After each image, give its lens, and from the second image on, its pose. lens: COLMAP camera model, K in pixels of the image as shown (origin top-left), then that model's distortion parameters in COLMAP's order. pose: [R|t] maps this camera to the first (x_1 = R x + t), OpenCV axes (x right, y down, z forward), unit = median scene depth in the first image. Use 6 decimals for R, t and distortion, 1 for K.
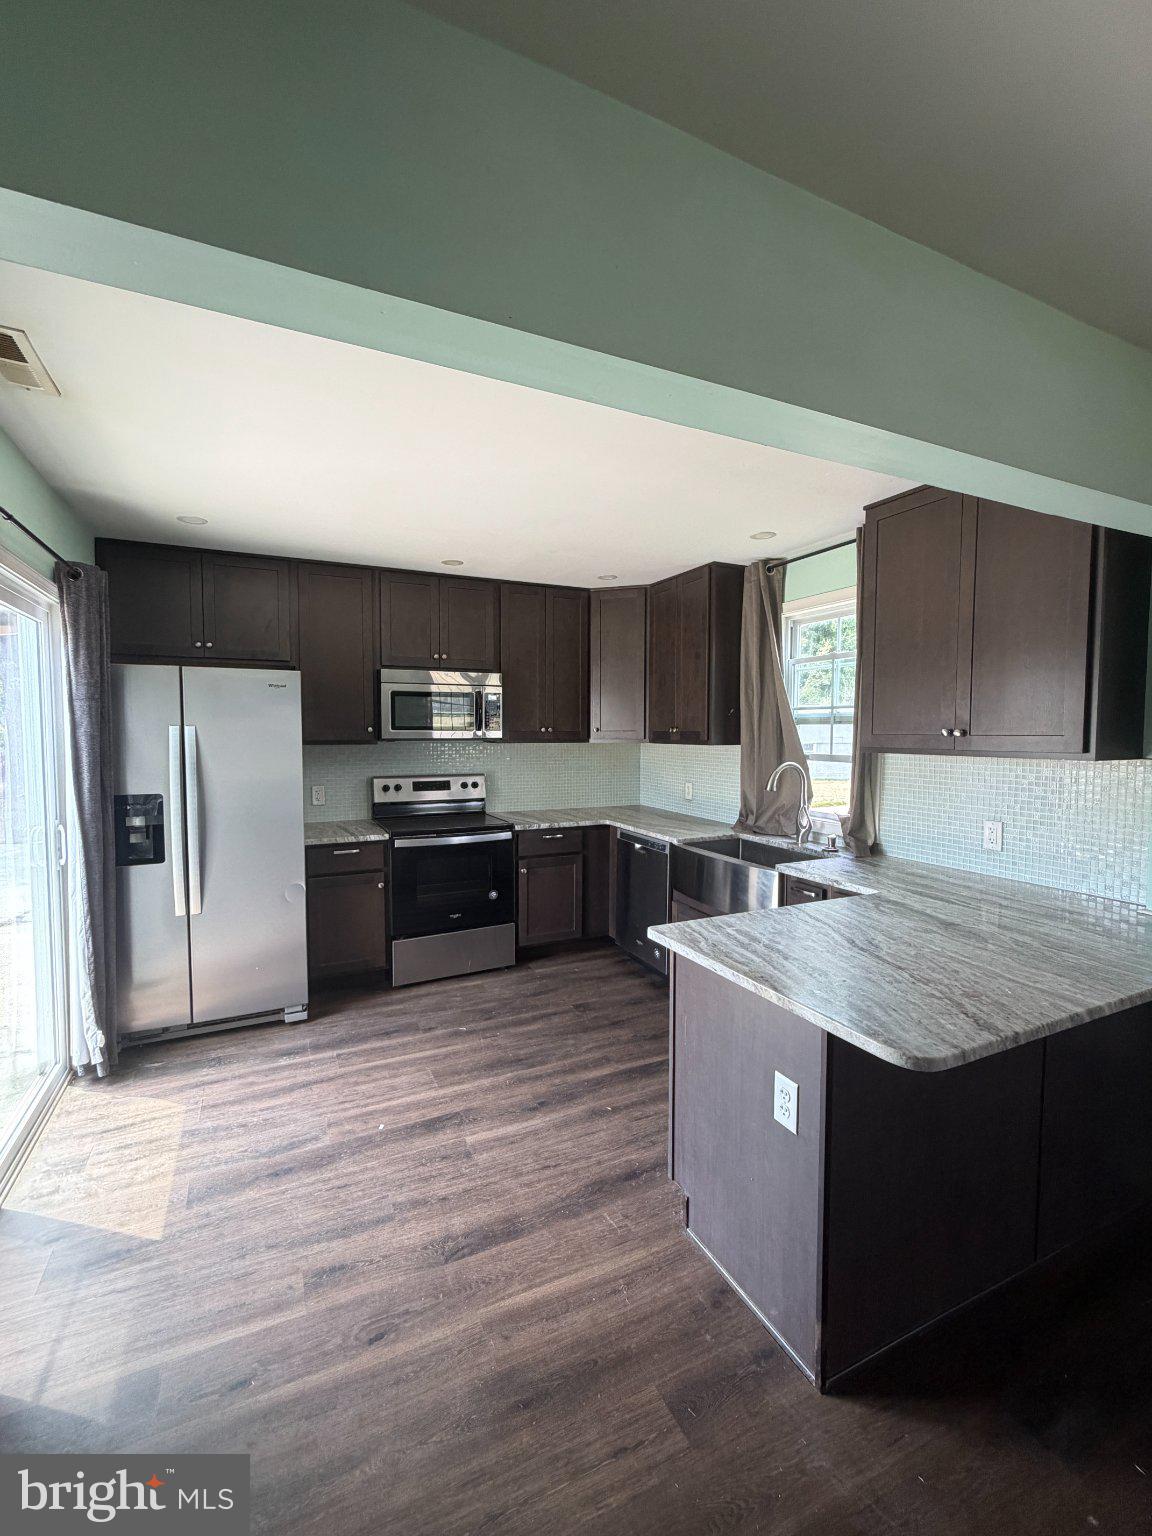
lens RADIAL K [[665.2, 0, 580.0], [0, 665.2, 769.1], [0, 0, 1]] dist [-0.001936, 0.000895]
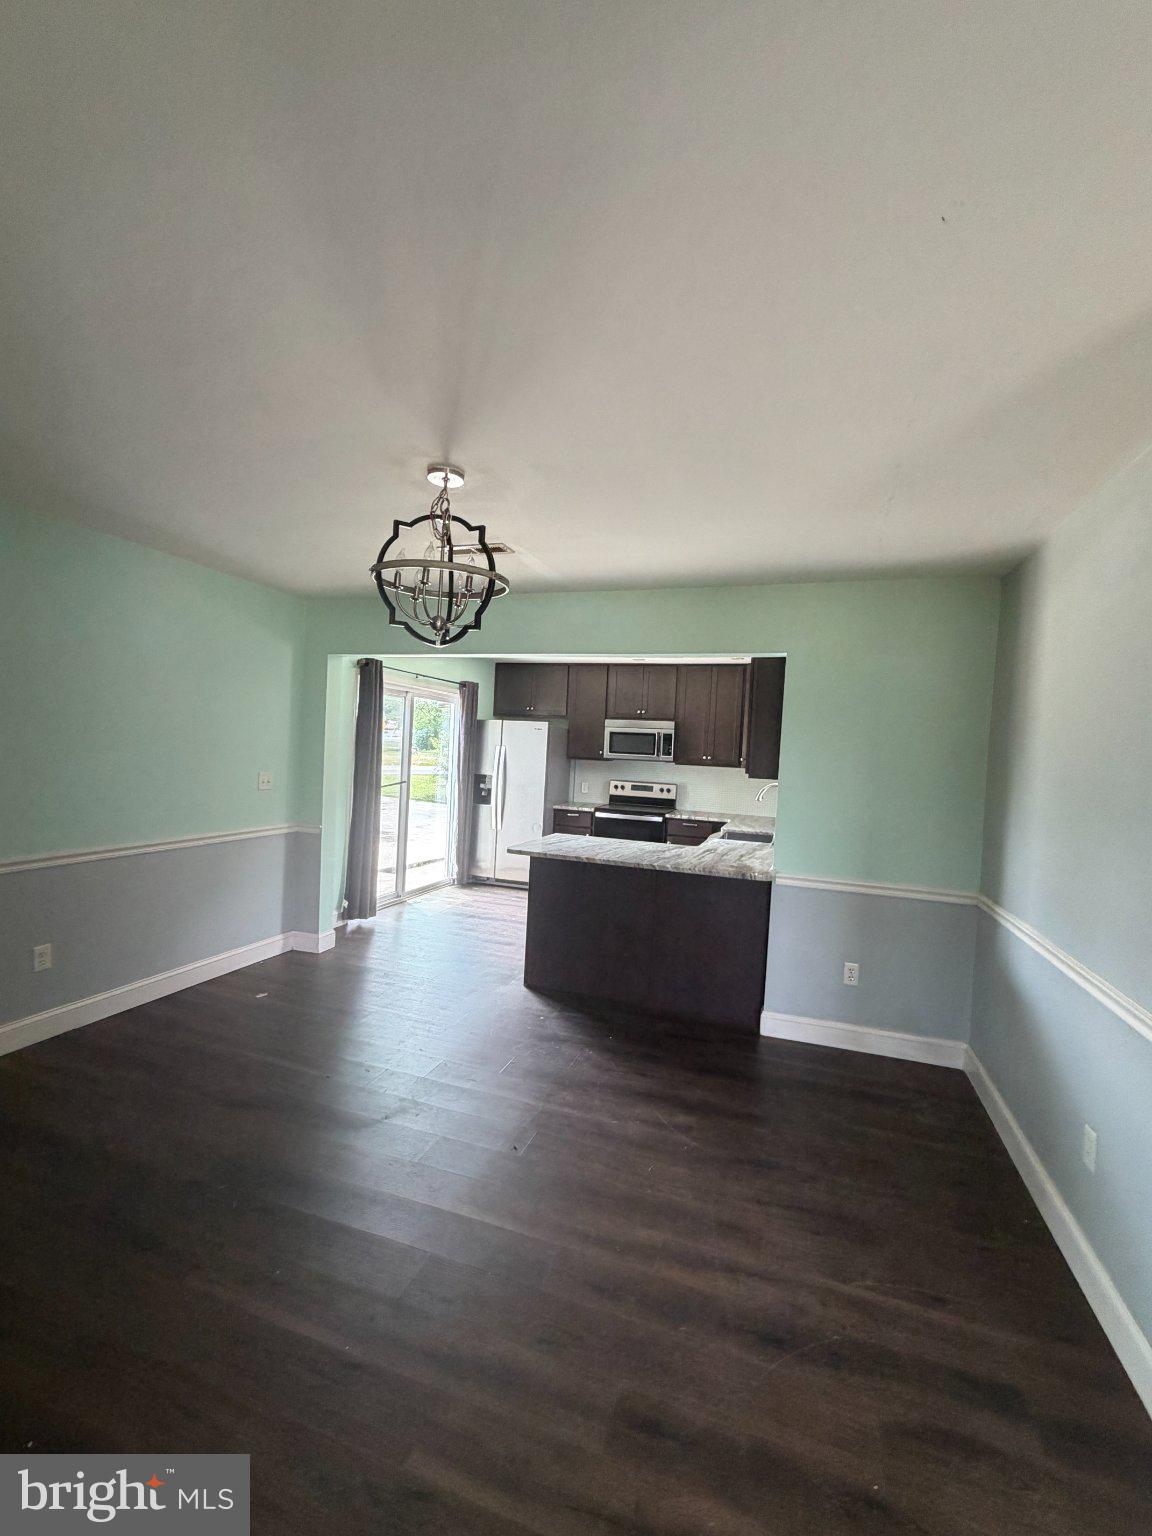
lens RADIAL K [[665.2, 0, 577.3], [0, 665.2, 765.5], [0, 0, 1]] dist [-0.001936, 0.000895]
pose [[0.710386, 0.052362, -0.701862, 0.903409], [-0.090071, 0.995792, -0.016875, 0.012066], [0.698025, 0.075205, 0.712113, -0.335886]]
